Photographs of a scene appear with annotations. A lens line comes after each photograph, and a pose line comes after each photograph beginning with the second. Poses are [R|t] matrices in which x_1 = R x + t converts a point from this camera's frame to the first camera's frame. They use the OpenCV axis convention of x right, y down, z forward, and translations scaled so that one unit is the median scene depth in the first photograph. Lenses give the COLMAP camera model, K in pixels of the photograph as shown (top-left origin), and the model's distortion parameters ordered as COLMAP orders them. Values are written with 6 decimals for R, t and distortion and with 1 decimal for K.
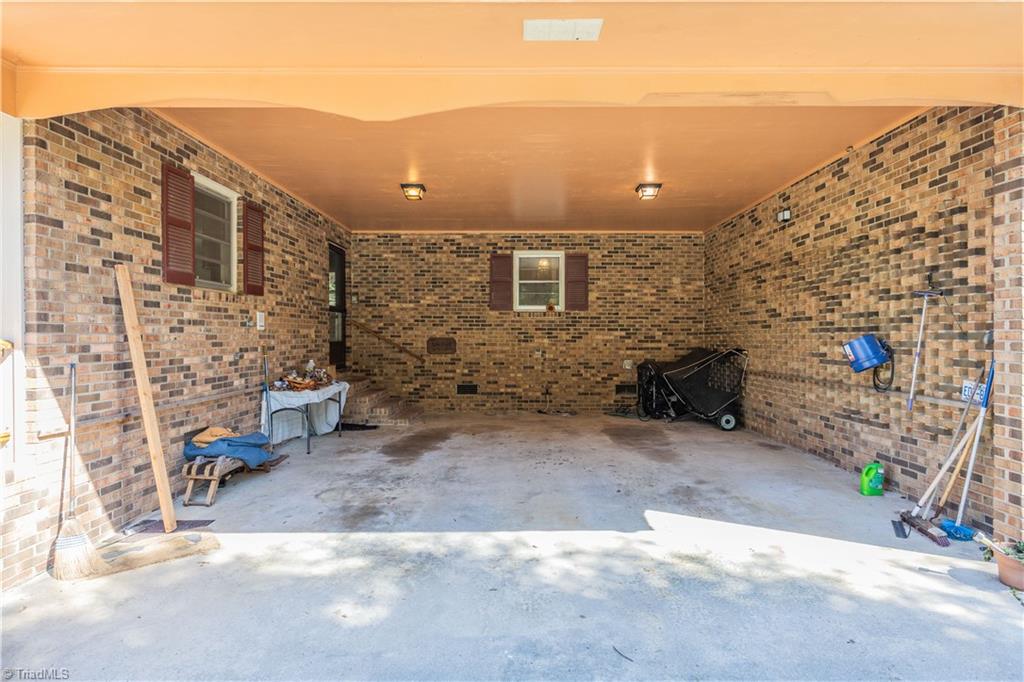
lens RADIAL K [[541.0, 0, 519.2], [0, 541.0, 340.3], [0, 0, 1]] dist [0.000473, -0.000201]
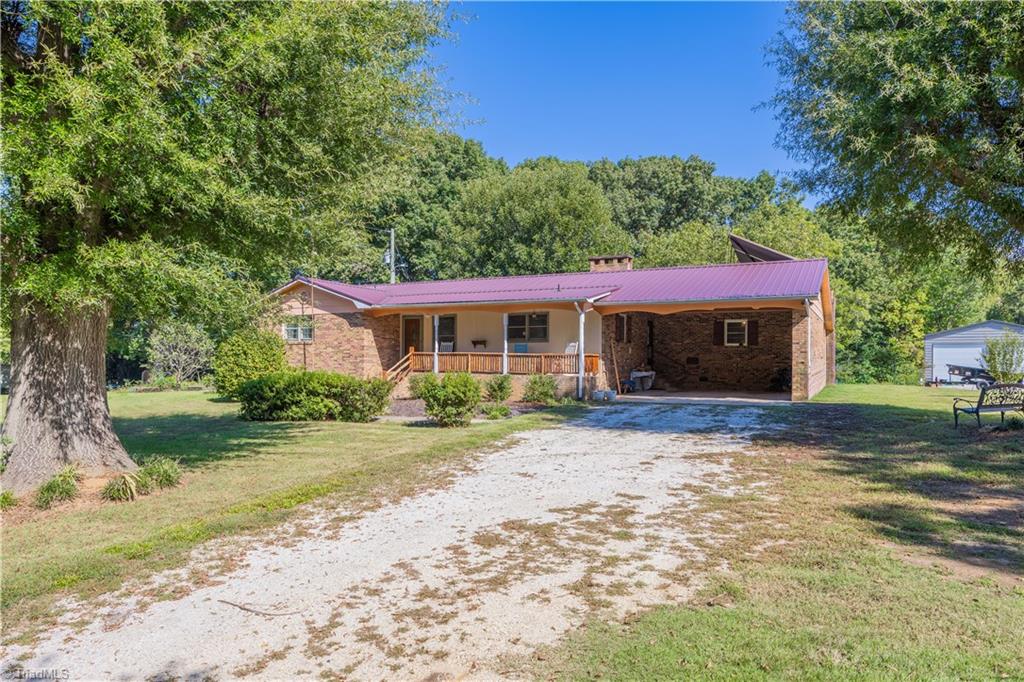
lens RADIAL K [[726.3, 0, 489.6], [0, 726.3, 361.4], [0, 0, 1]] dist [0.003912, 0.002571]
pose [[0.875802, 0.008256, -0.482599, 0.610769], [-0.015132, 0.999832, -0.010356, 0.059511], [0.482433, 0.016372, 0.875780, -2.202045]]
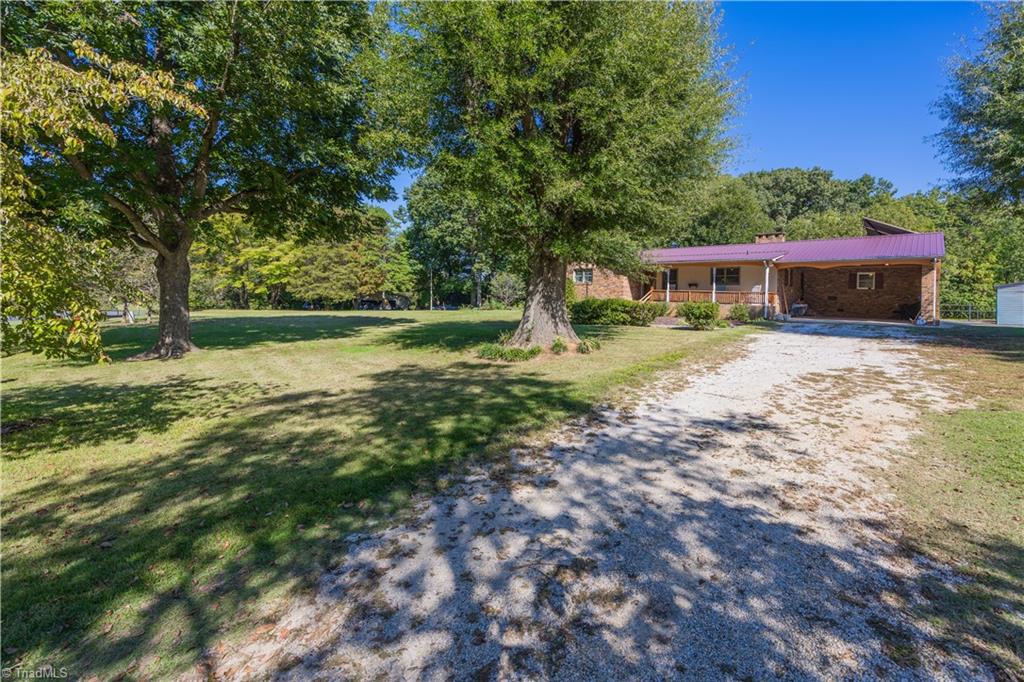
lens RADIAL K [[437.2, 0, 525.0], [0, 437.2, 297.4], [0, 0, 1]] dist [-0.004330, -0.000953]
pose [[0.719722, 0.022658, -0.693893, 0.416419], [-0.037885, 0.999260, -0.006667, 0.104520], [0.693228, 0.031087, 0.720047, -2.626204]]
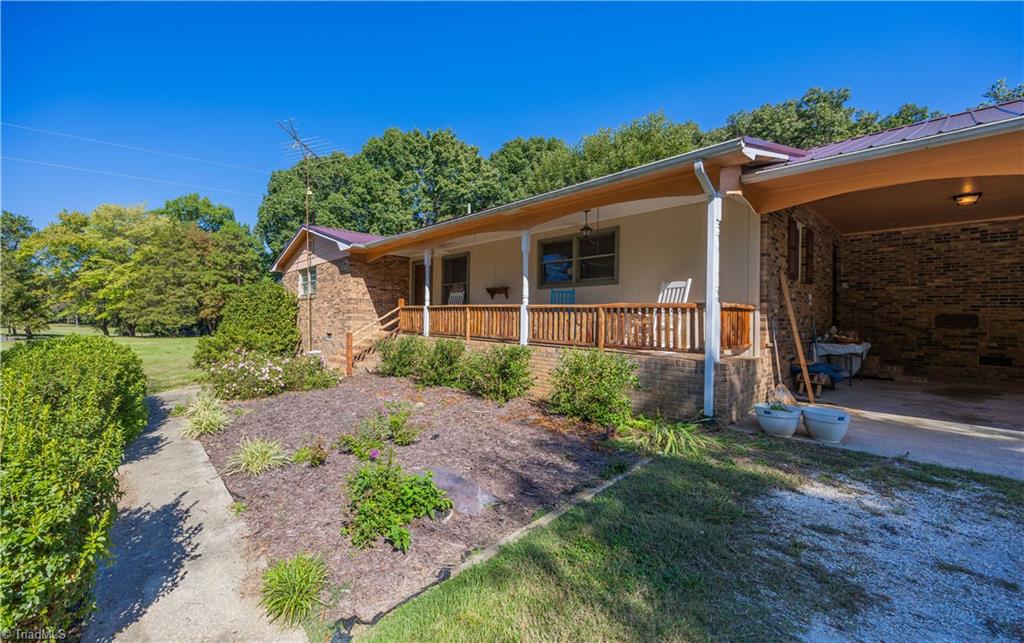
lens RADIAL K [[394.4, 0, 395.5], [0, 394.4, 315.7], [0, 0, 1]] dist [-0.002414, 0.000293]
pose [[0.577904, 0.008462, -0.816061, -0.151442], [-0.024609, 0.999672, -0.007061, 0.033945], [0.815733, 0.024163, 0.577923, -0.467728]]
